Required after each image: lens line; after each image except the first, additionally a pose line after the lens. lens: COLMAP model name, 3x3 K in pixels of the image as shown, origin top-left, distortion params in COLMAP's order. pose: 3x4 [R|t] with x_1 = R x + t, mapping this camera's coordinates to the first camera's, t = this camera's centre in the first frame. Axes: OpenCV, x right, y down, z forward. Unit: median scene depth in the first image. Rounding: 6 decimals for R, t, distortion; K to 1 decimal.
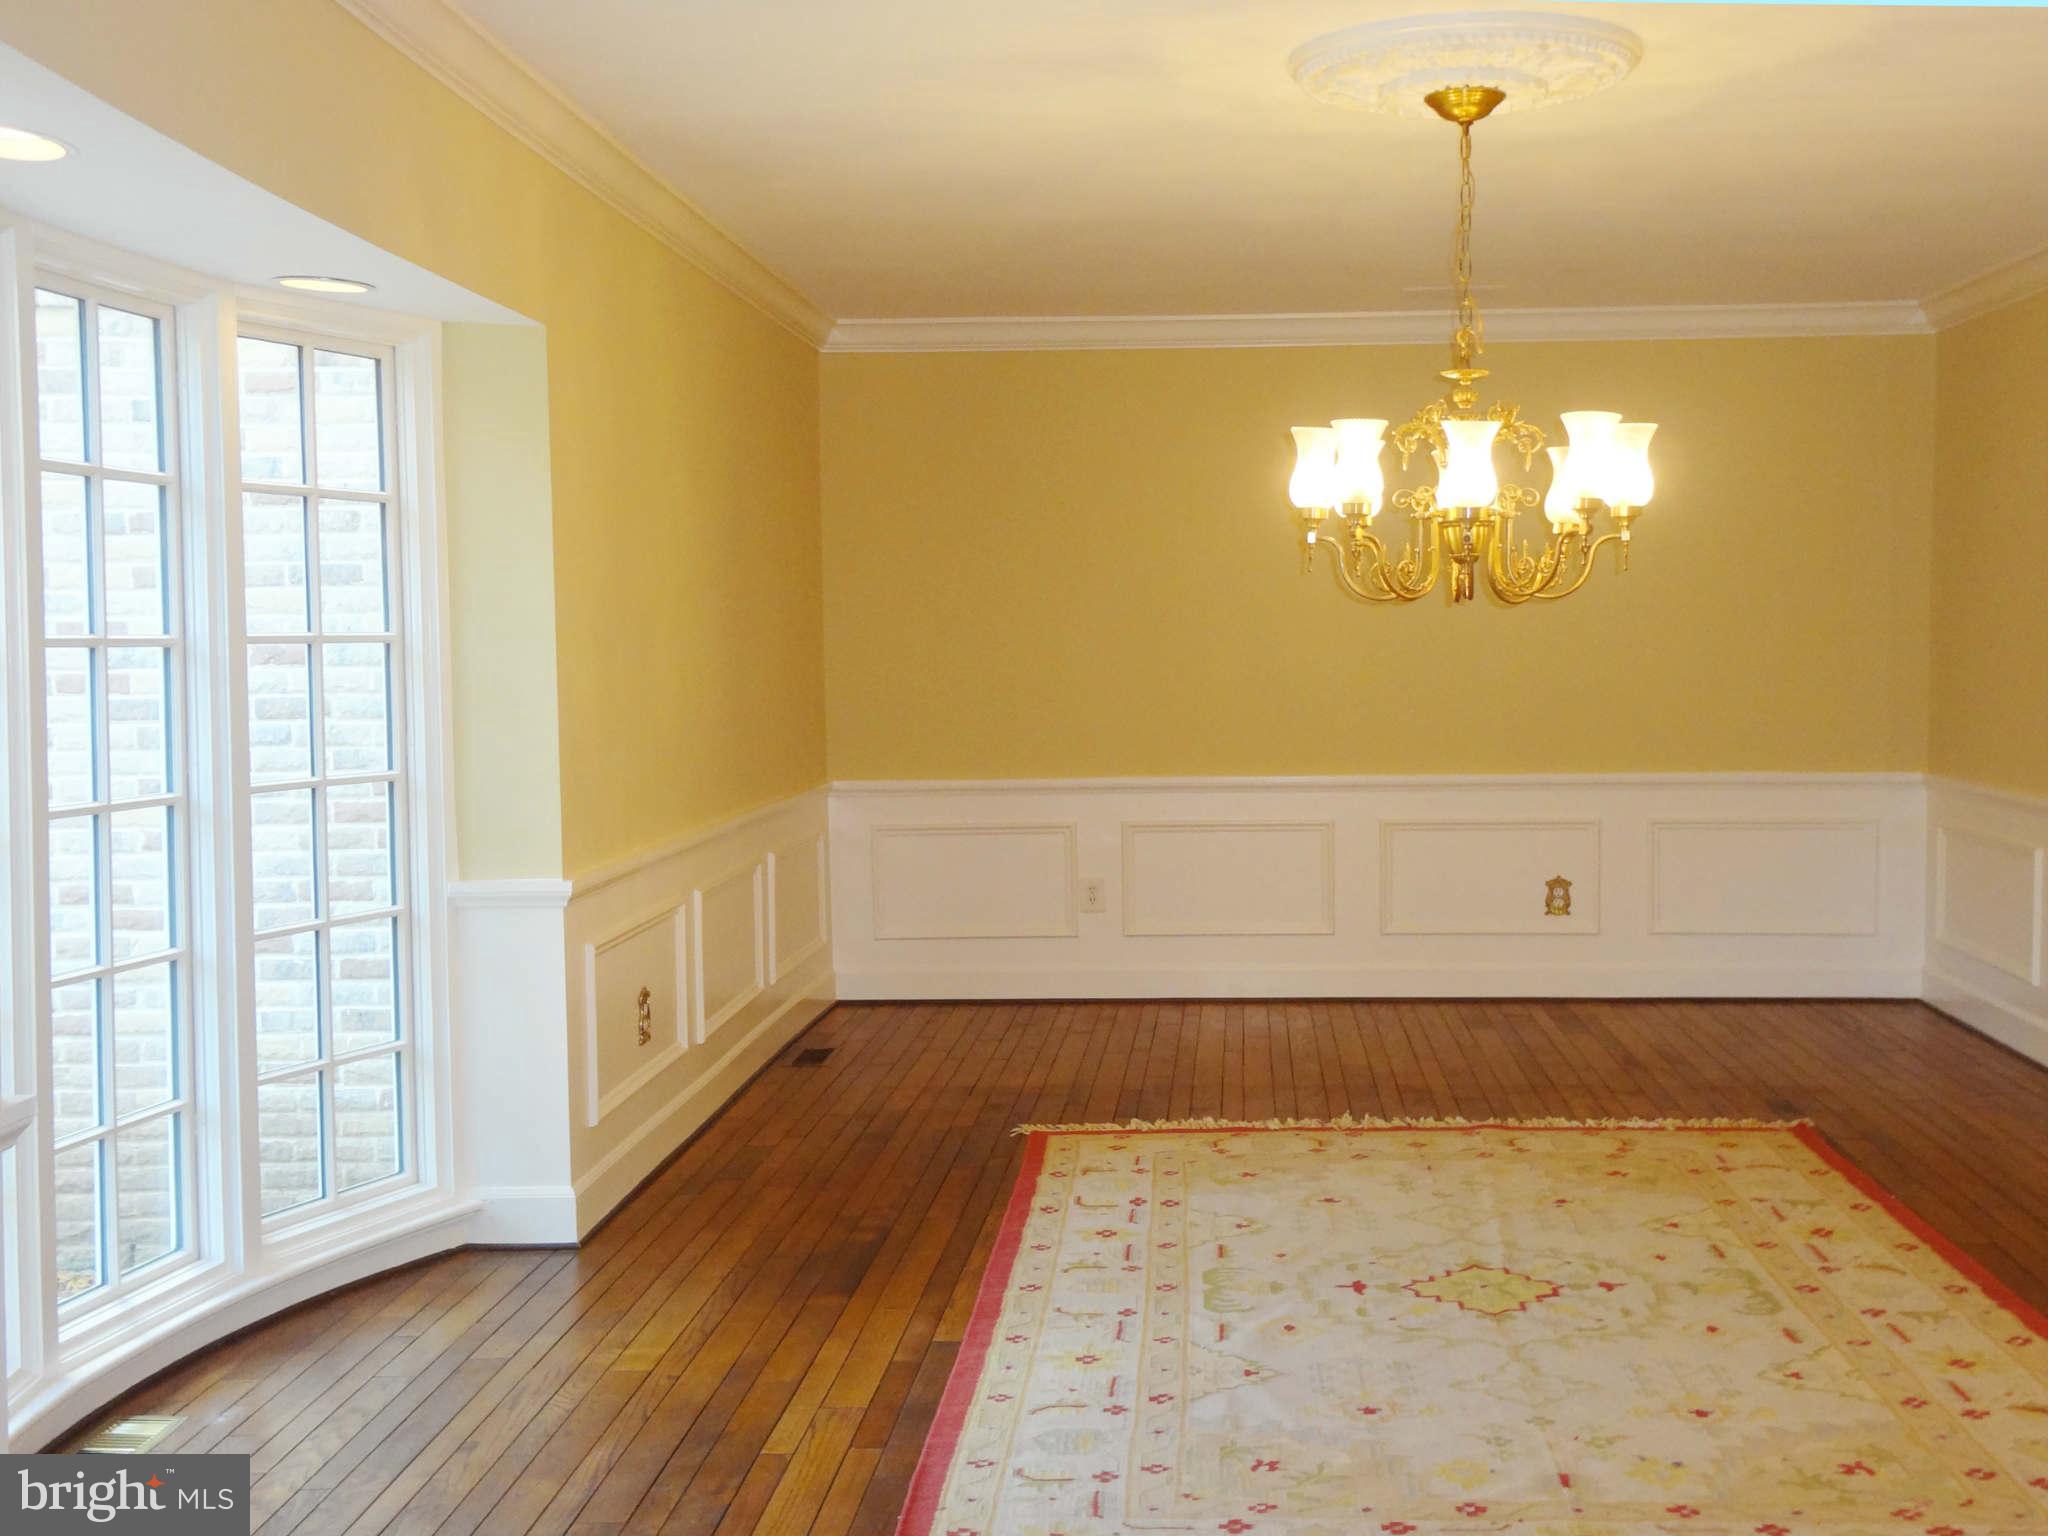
lens RADIAL K [[2210.8, 0, 1024.0], [0, 2210.8, 768.0], [0, 0, 1]] dist [0.232662, -0.364447]
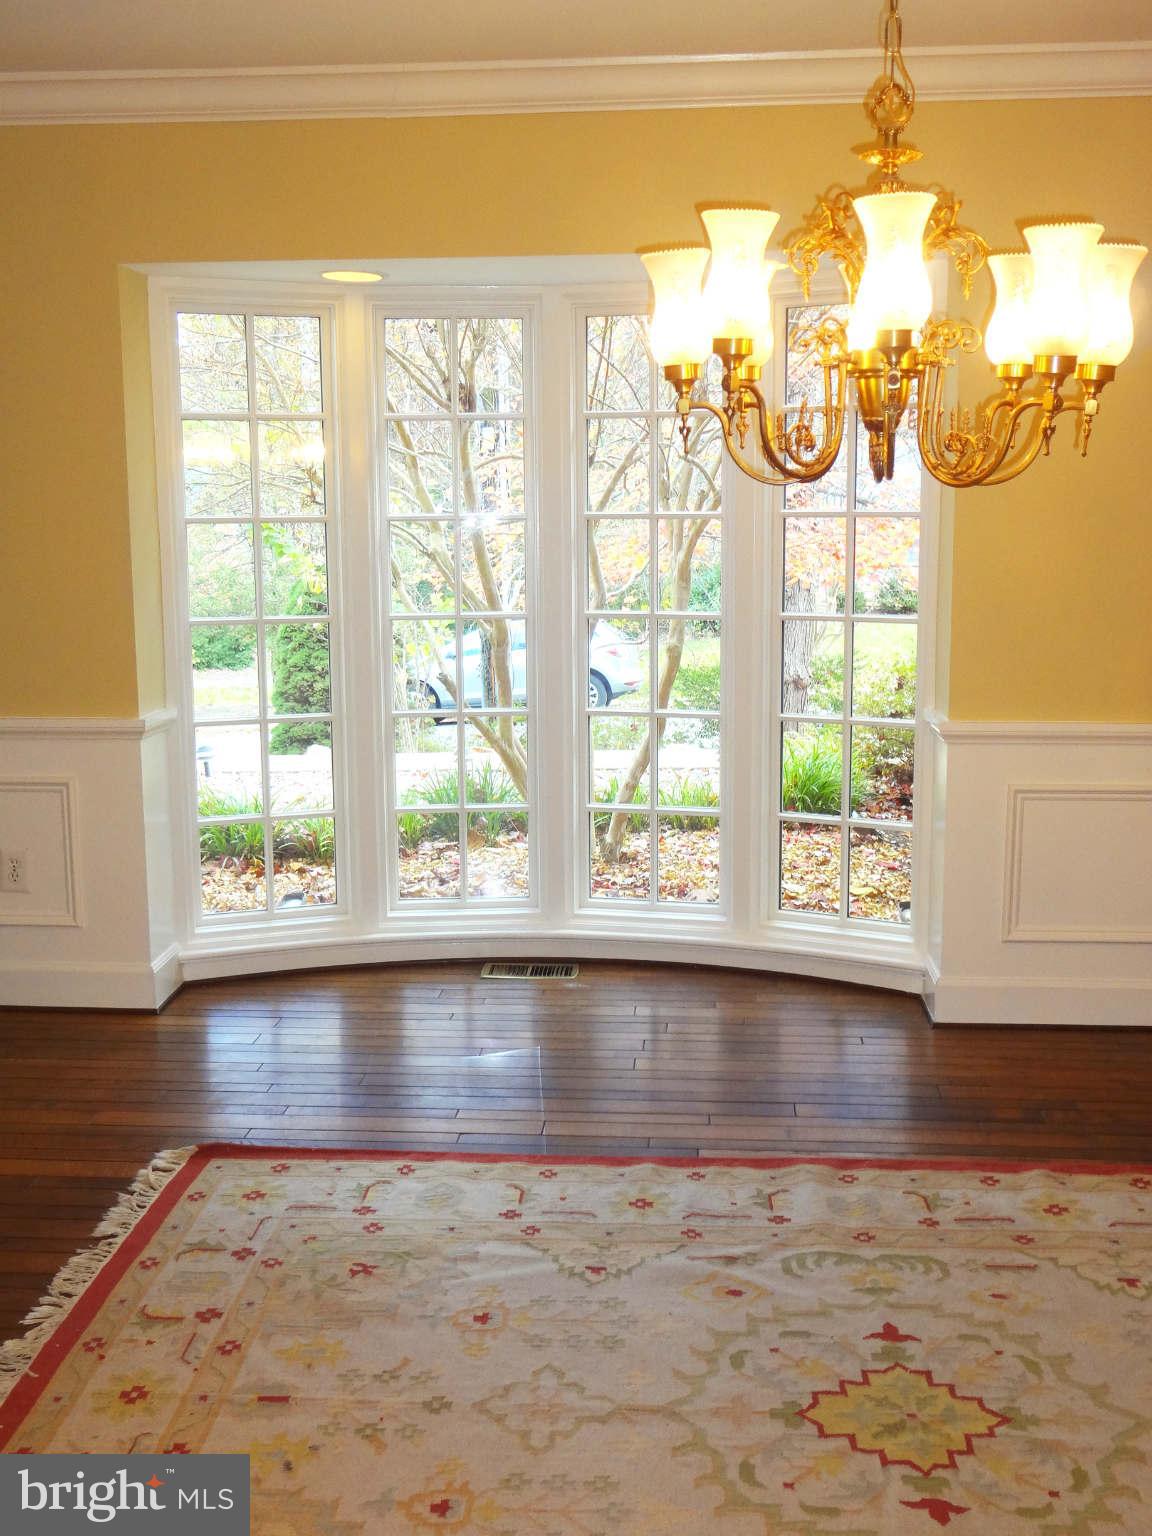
lens RADIAL K [[1658.1, 0, 459.4], [0, 1658.1, 766.7], [0, 0, 1]] dist [0.232662, -0.364447]
pose [[-0.060898, 0.165884, -0.984263, 0.752086], [-0.024382, 0.985552, 0.167609, -0.069445], [0.997846, 0.034205, -0.055973, 0.910749]]
